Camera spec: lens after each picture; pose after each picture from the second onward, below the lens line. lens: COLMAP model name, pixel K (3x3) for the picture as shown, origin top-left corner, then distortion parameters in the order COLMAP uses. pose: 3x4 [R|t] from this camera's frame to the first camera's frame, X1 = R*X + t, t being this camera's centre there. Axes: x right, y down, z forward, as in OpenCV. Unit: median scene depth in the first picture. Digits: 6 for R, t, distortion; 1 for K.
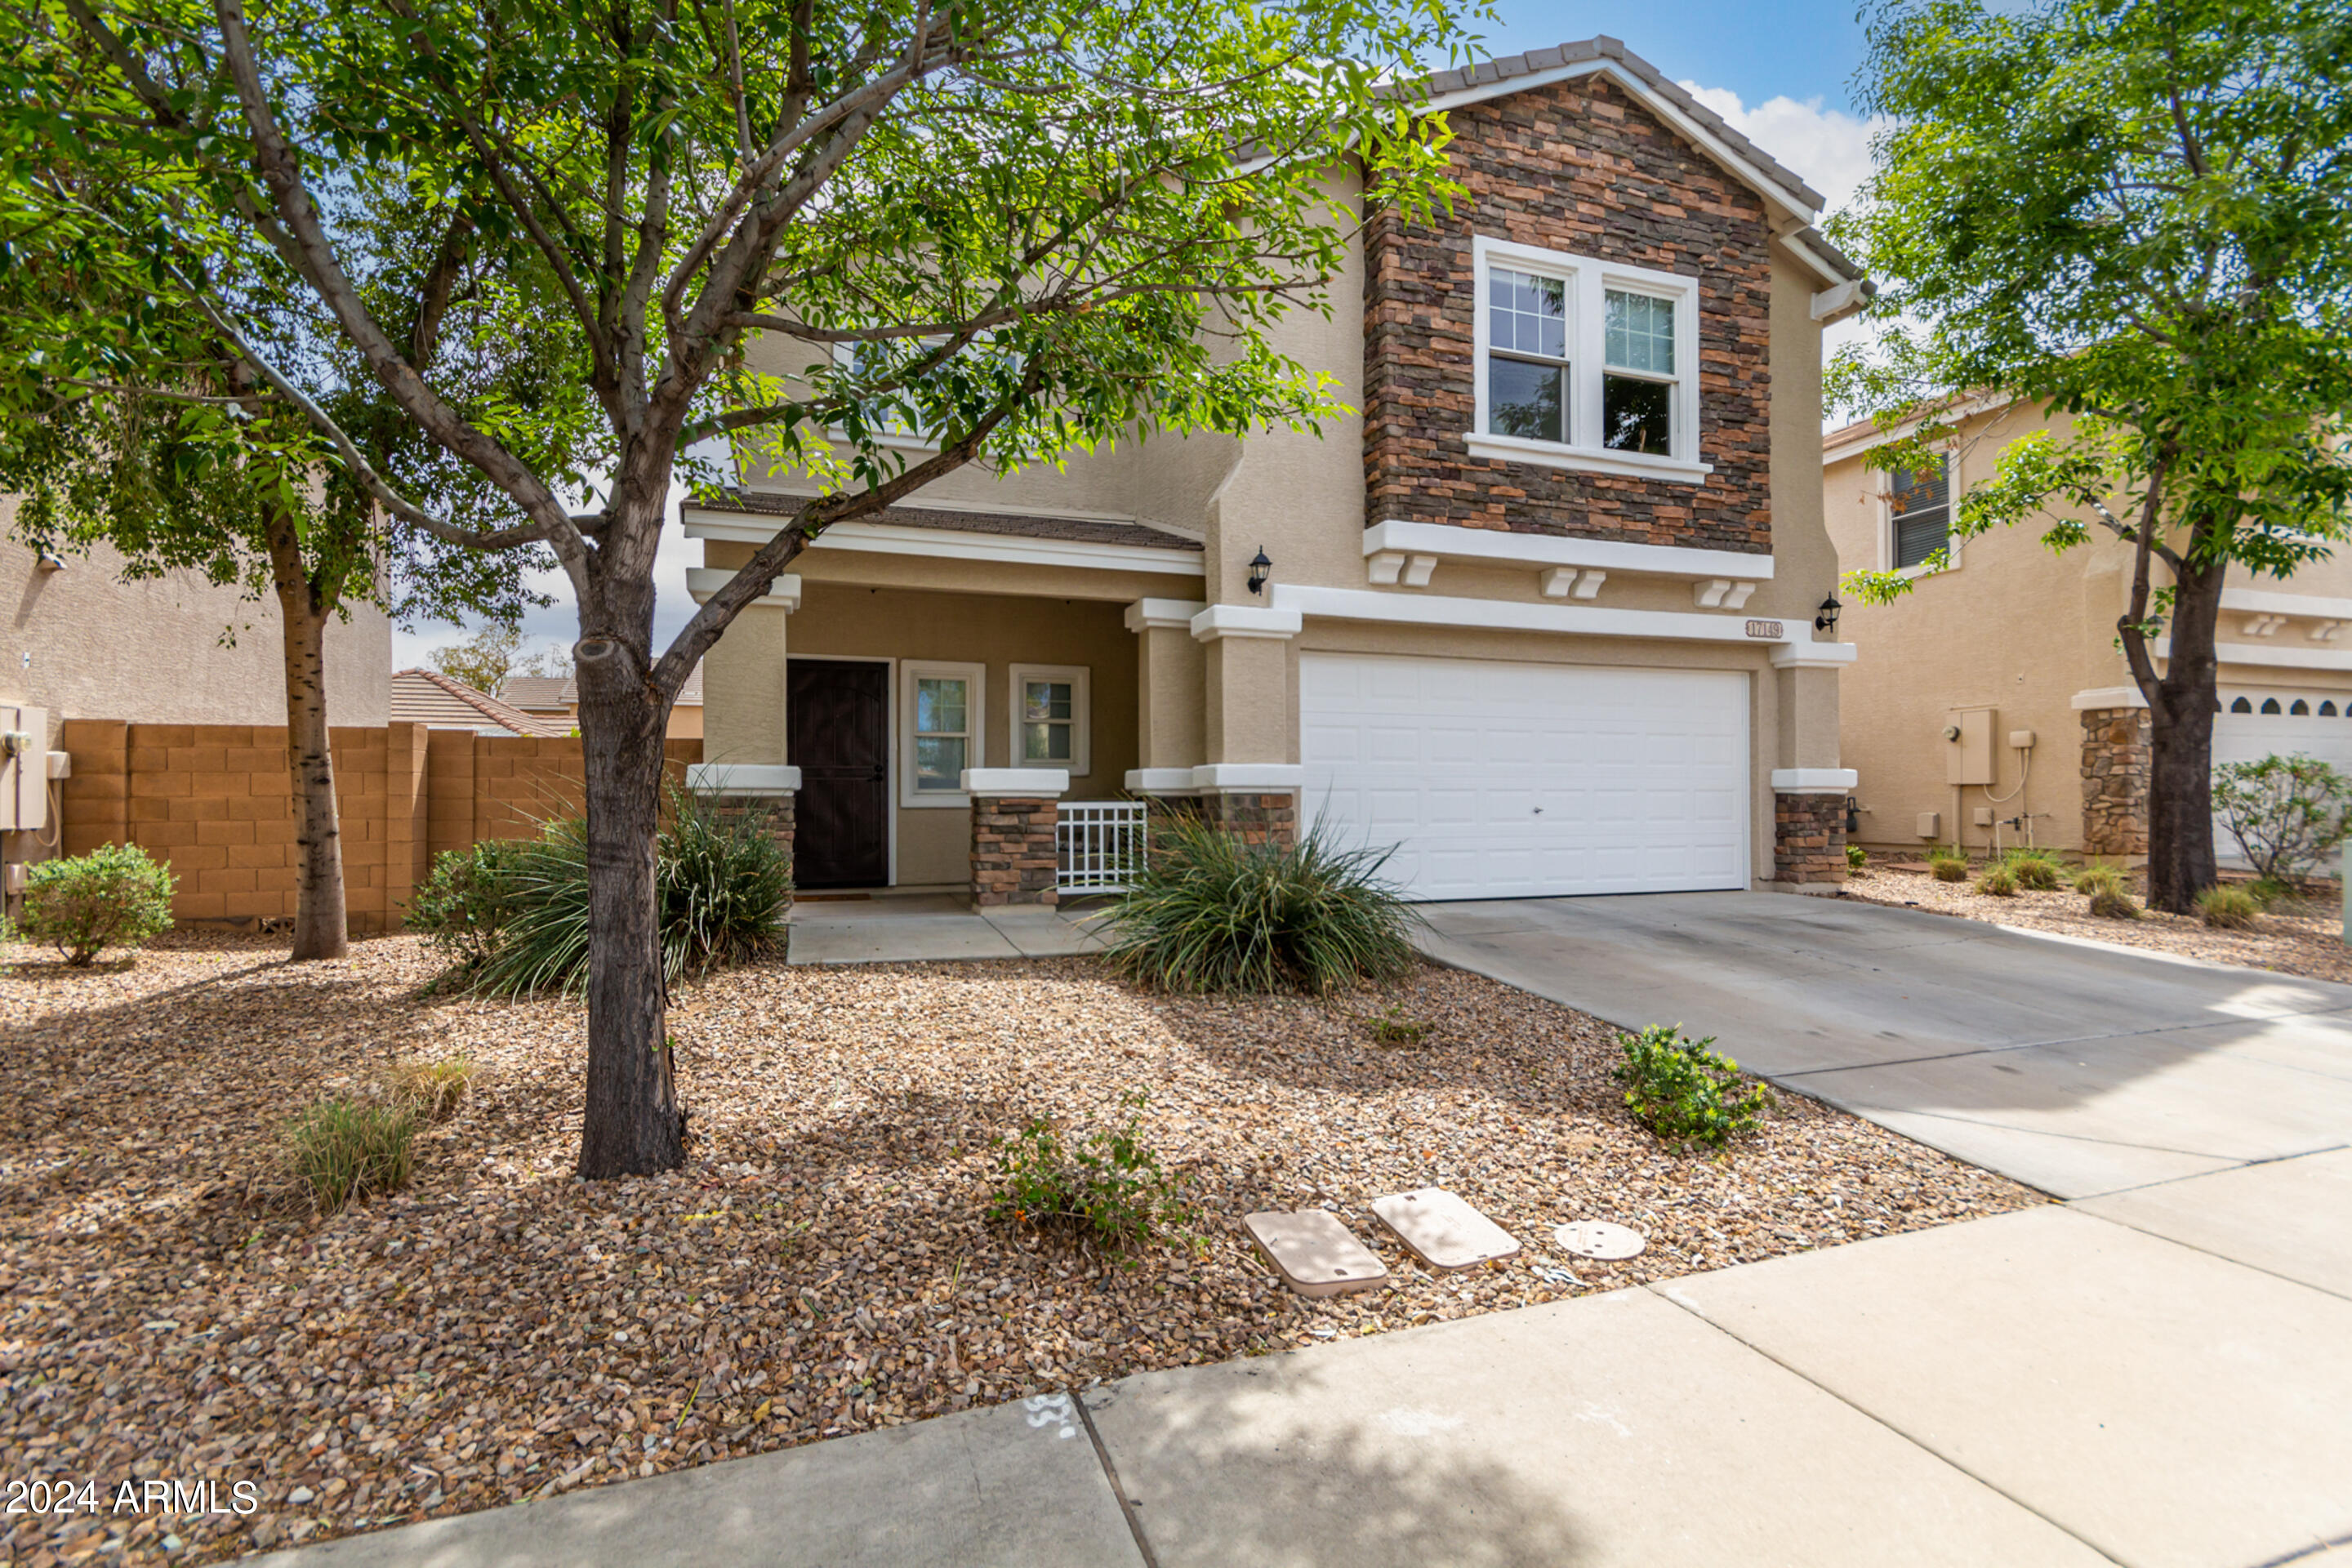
lens RADIAL K [[1085.9, 0, 1171.3], [0, 1085.9, 758.9], [0, 0, 1]] dist [0.011266, -0.002285]
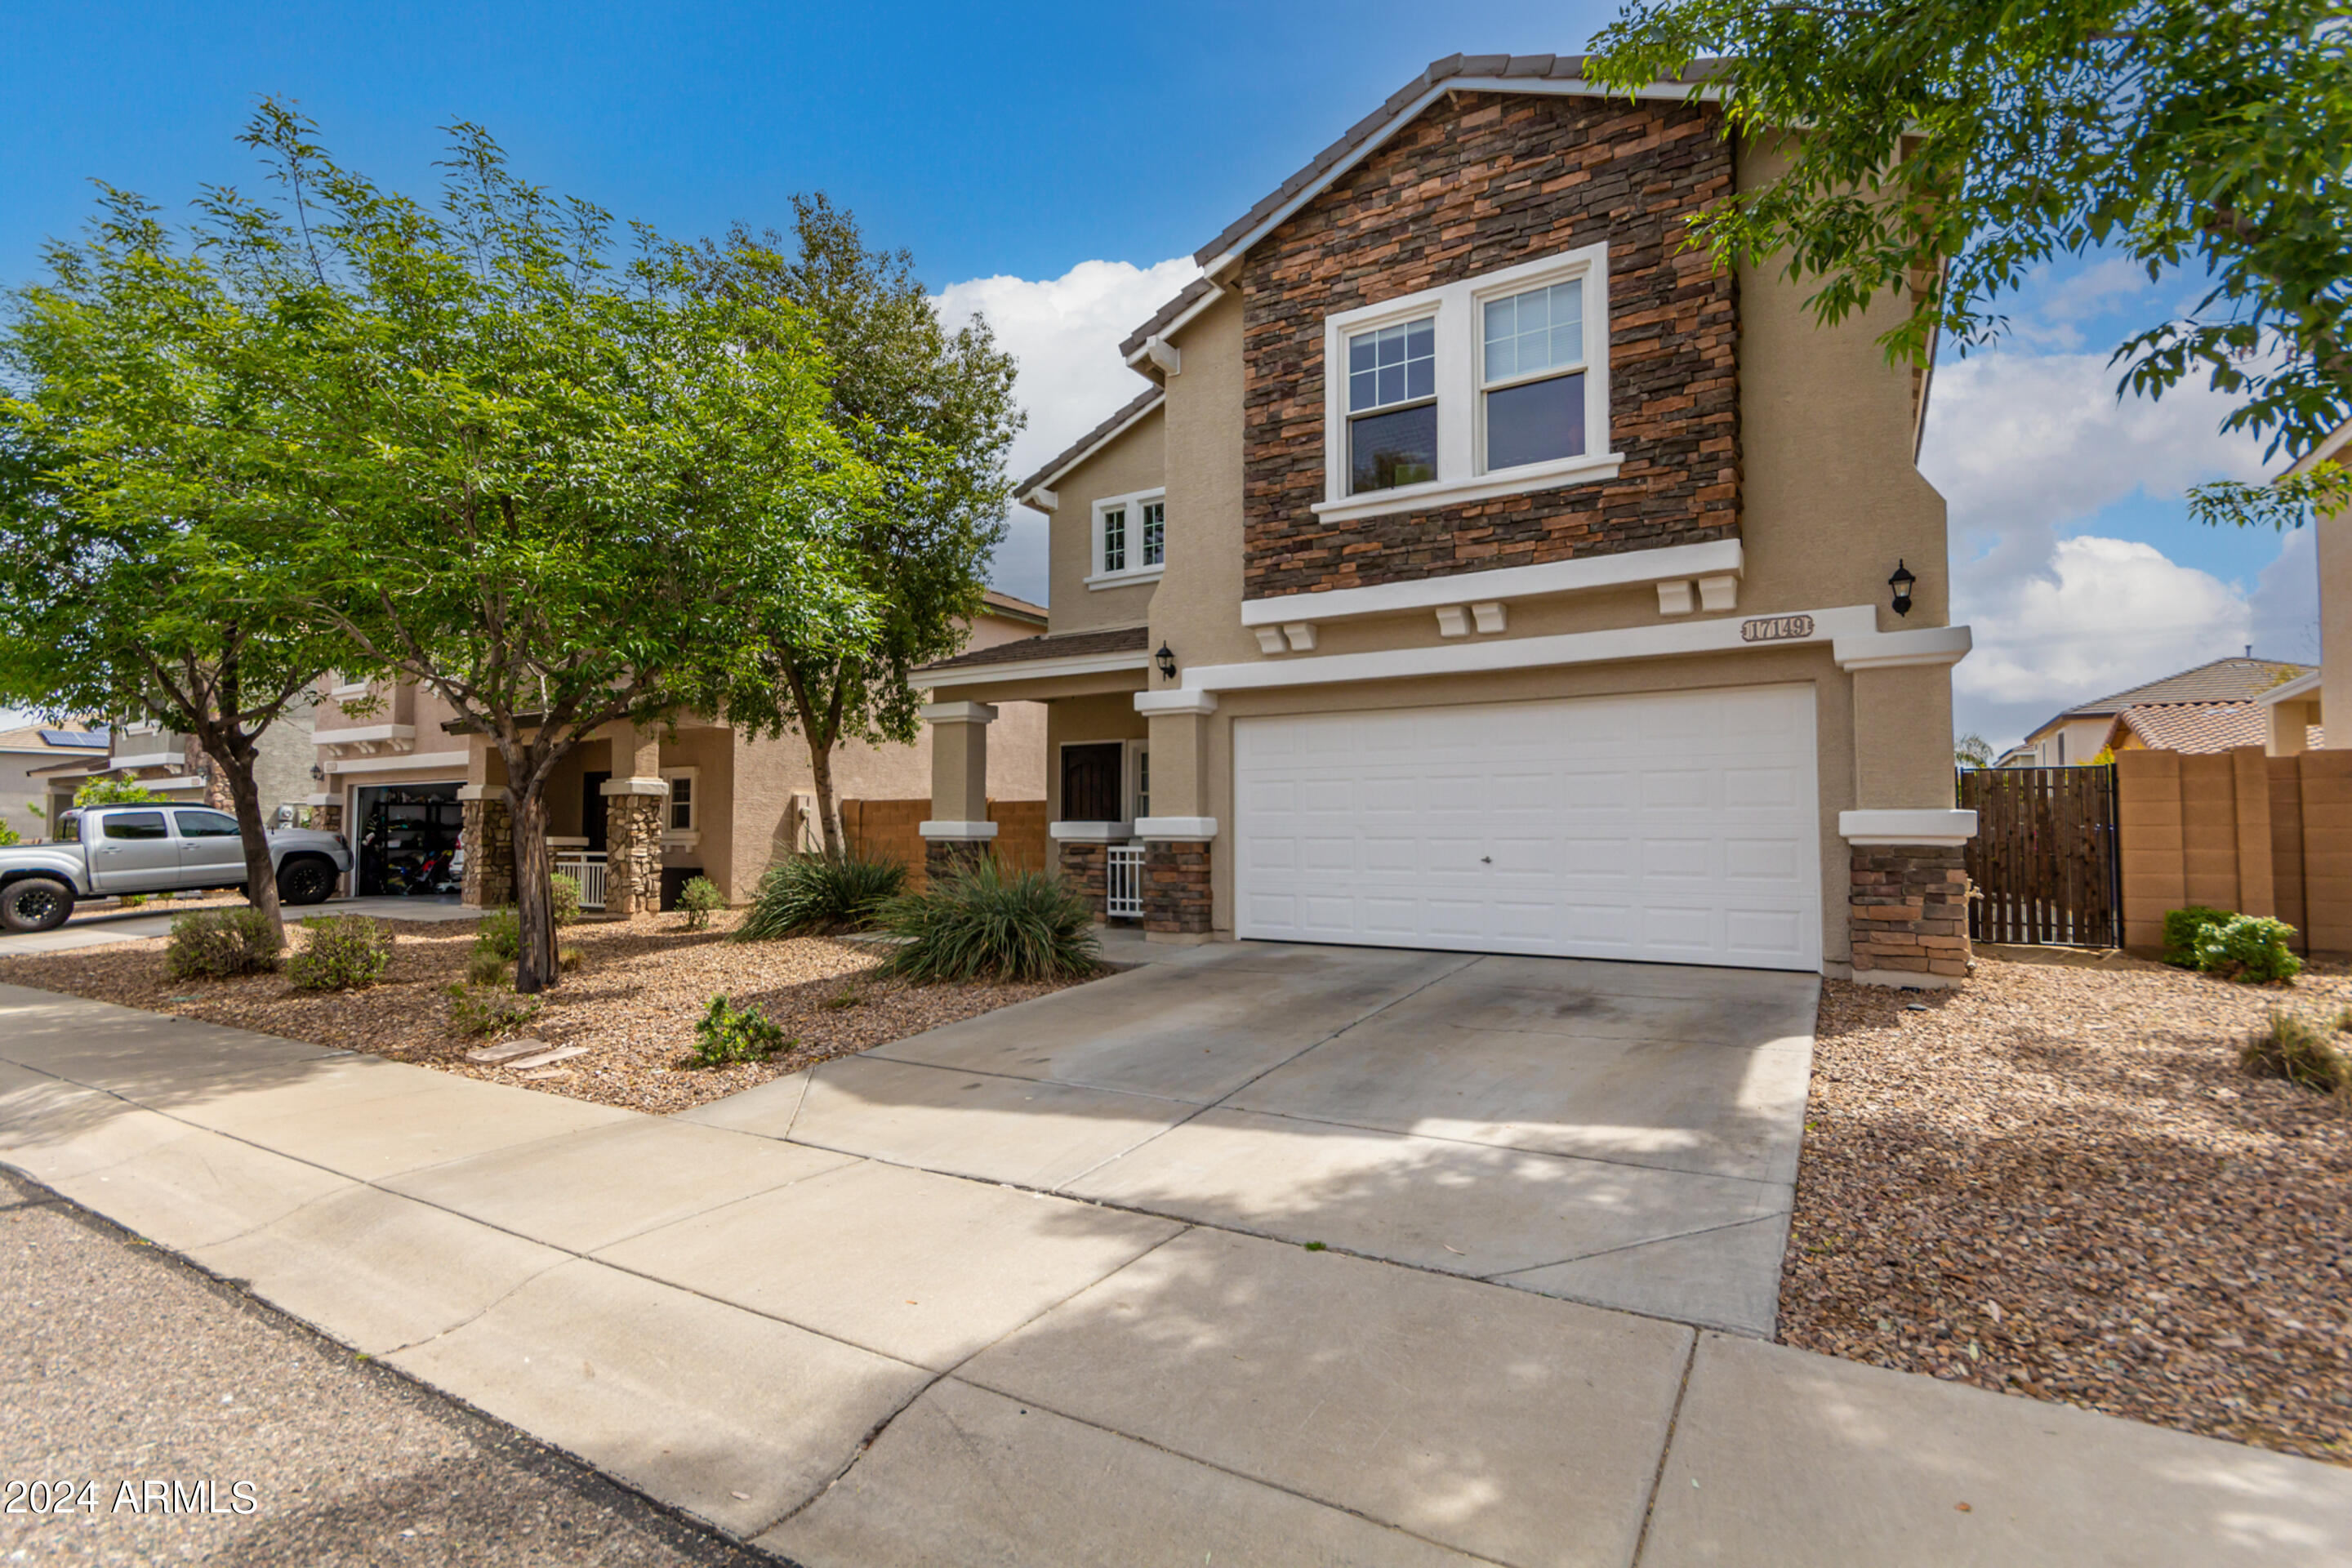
lens RADIAL K [[1085.9, 0, 1176.4], [0, 1085.9, 773.0], [0, 0, 1]] dist [0.011266, -0.002285]
pose [[0.626485, -0.044710, -0.778150, 0.992262], [0.019998, 0.998947, -0.041296, 0.006220], [0.779177, 0.010309, 0.626719, 0.220968]]
